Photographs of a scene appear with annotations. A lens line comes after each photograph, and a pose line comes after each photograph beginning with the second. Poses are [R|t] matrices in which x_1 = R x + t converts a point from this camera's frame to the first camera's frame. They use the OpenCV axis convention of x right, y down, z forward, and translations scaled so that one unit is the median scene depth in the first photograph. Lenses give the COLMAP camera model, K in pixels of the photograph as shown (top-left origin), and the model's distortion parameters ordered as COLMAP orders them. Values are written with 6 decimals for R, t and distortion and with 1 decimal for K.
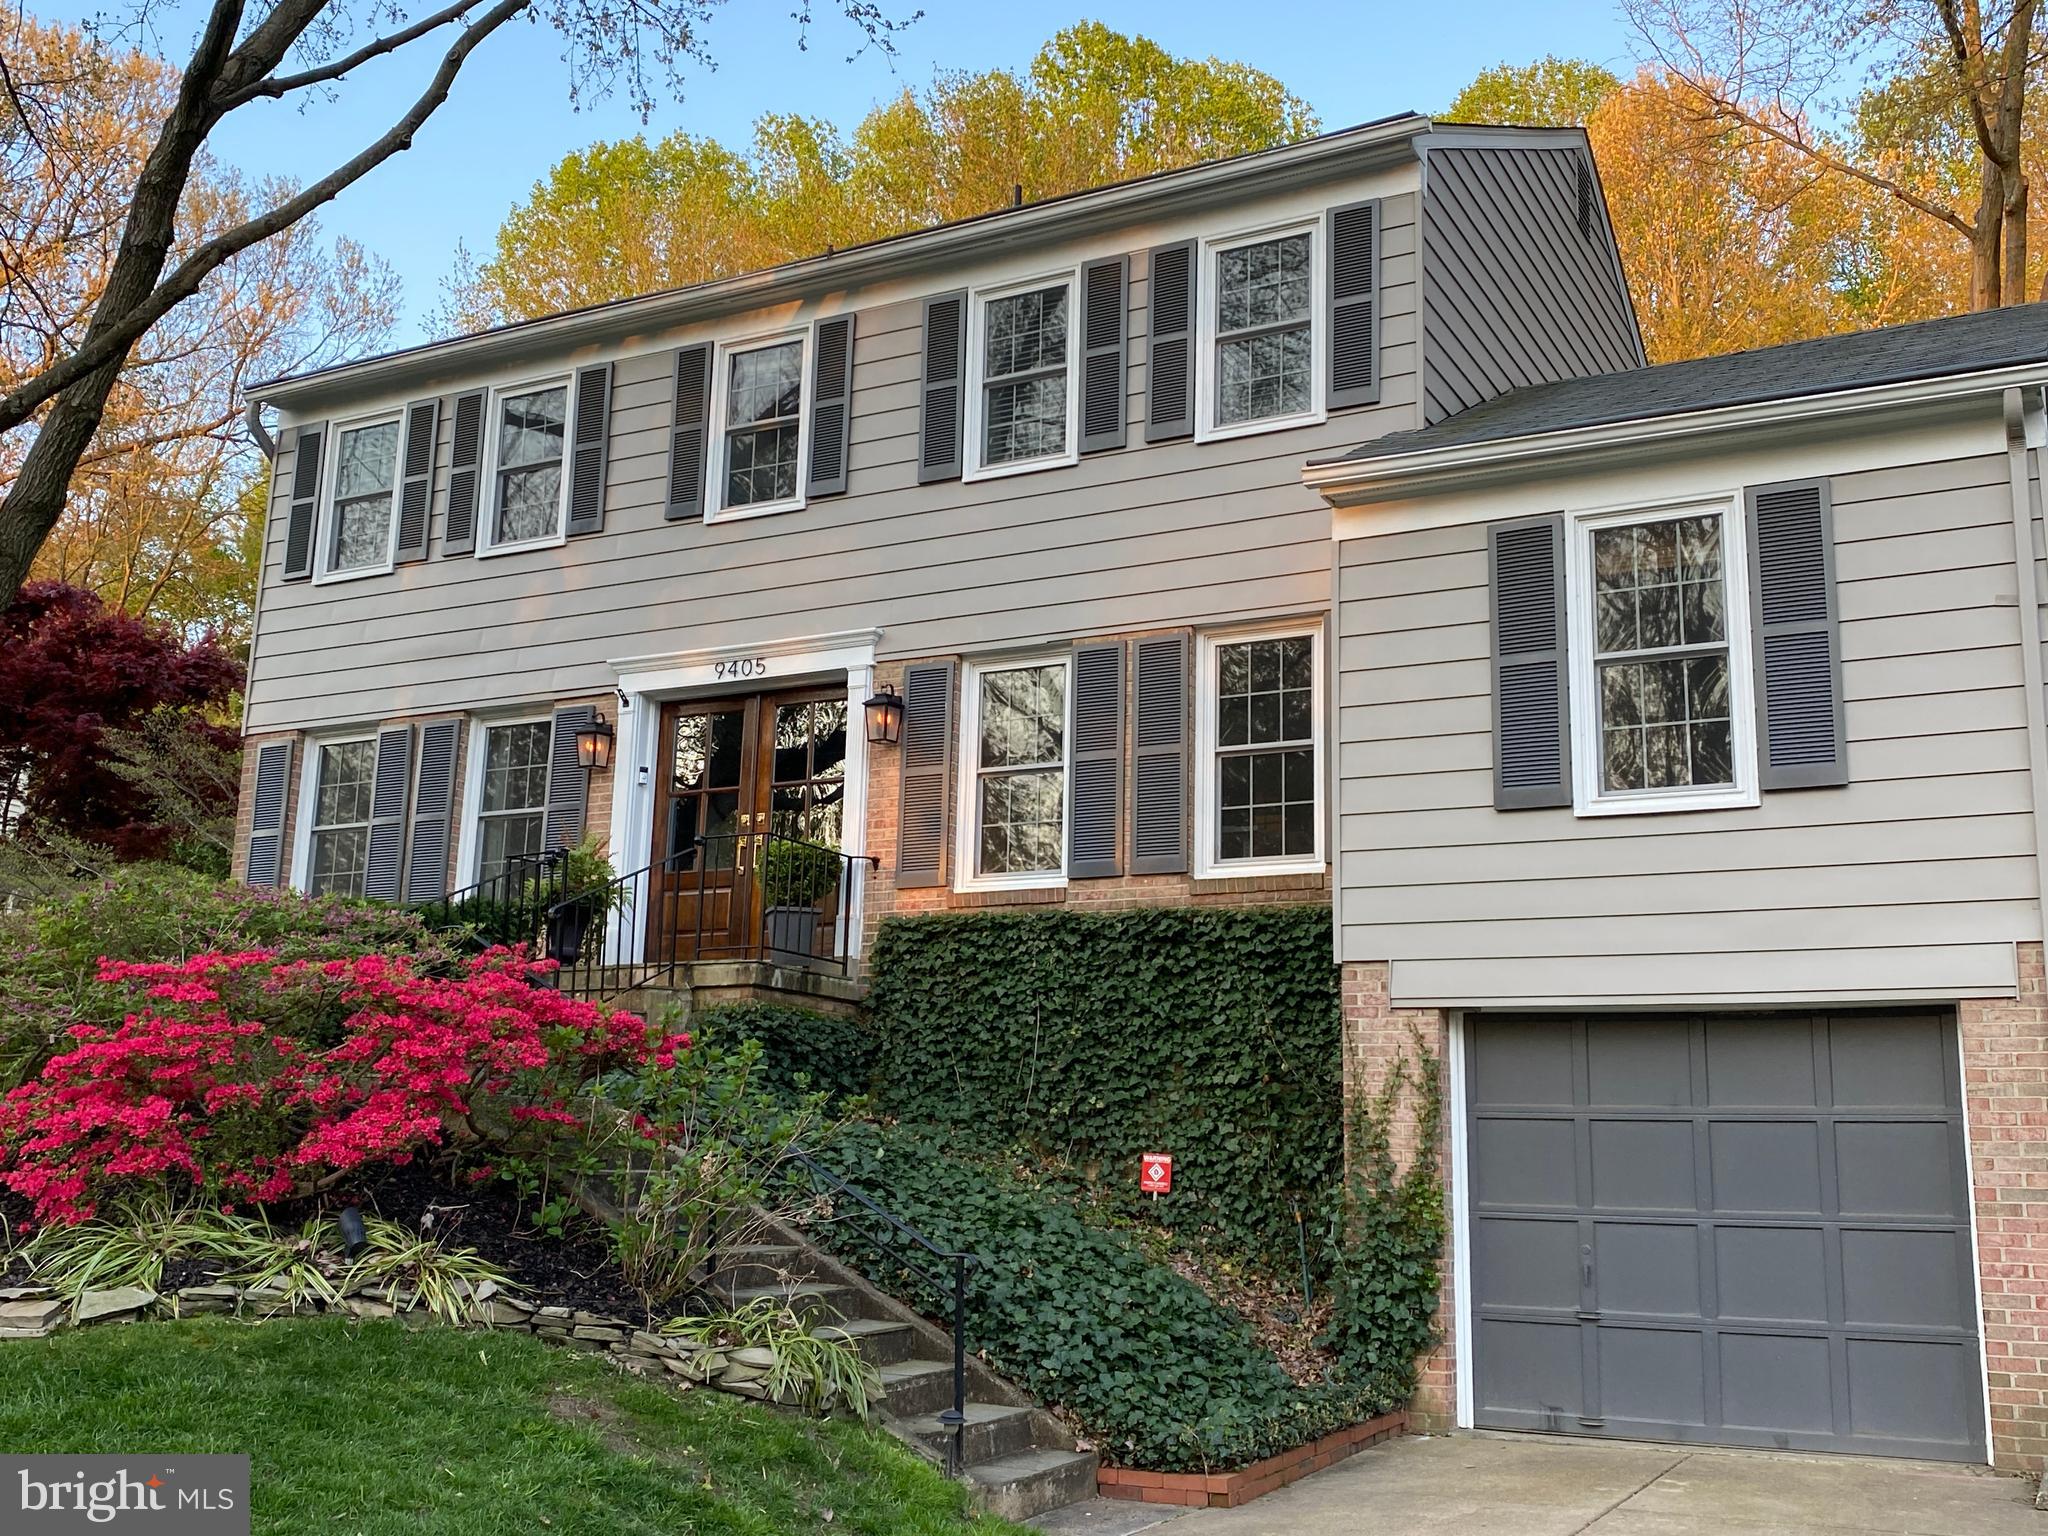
lens RADIAL K [[2082.5, 0, 1025.5], [0, 2082.5, 764.2], [0, 0, 1]] dist [0.016682, 0.000000]
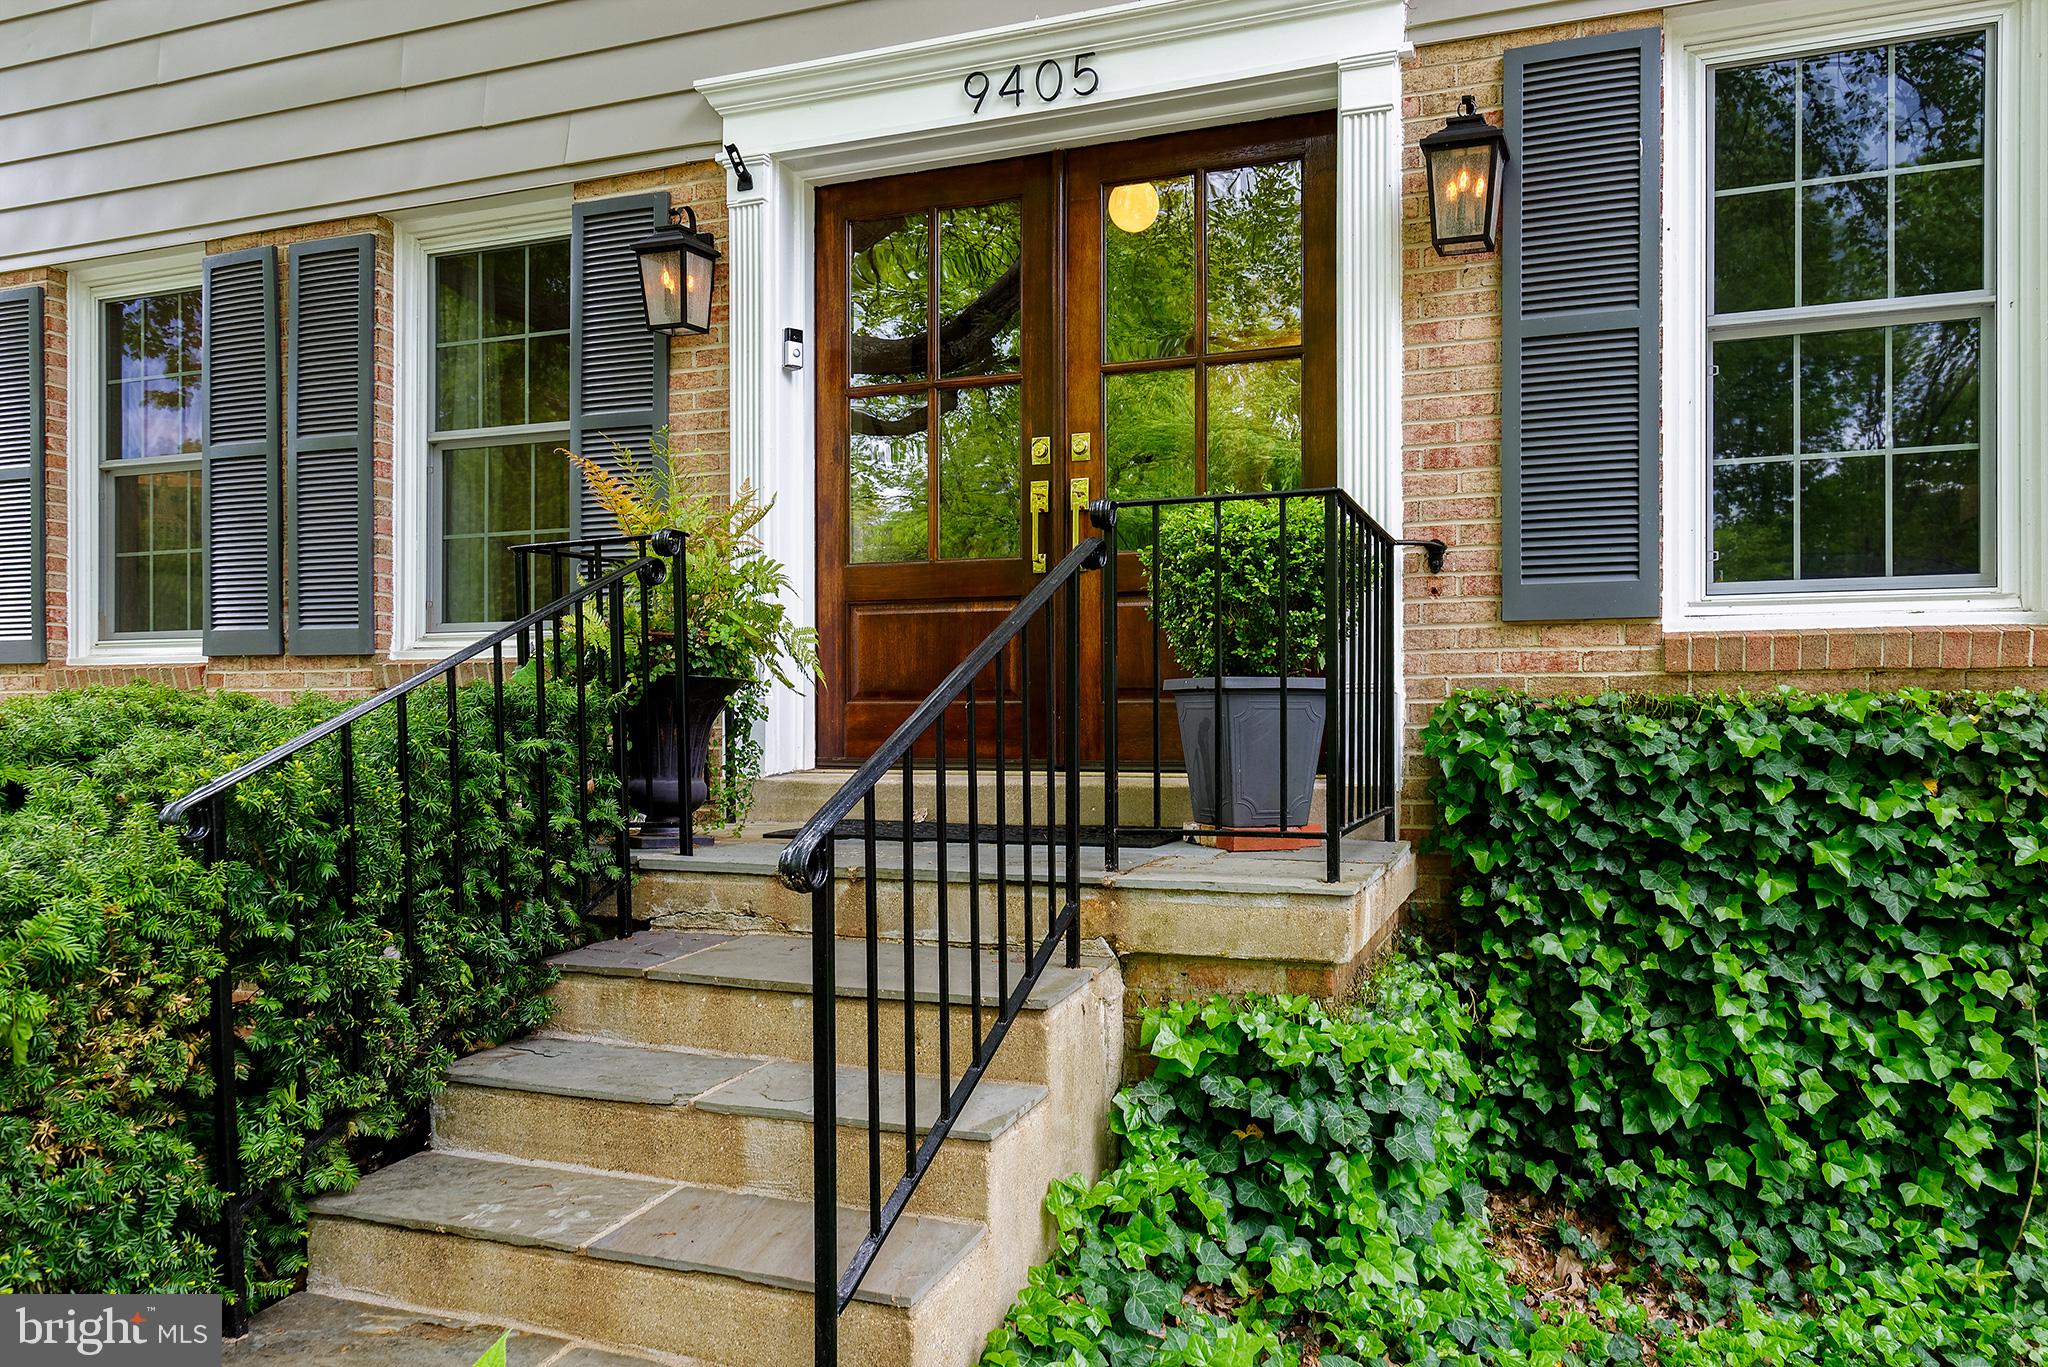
lens RADIAL K [[1424.9, 0, 1023.8], [0, 1424.9, 694.4], [0, 0, 1]] dist [0.022724, -0.003662]
pose [[0.993946, -0.021340, 0.107781, -0.169037], [-0.000795, 0.979536, 0.201269, 0.016475], [-0.109870, -0.200136, 0.973588, 0.678756]]
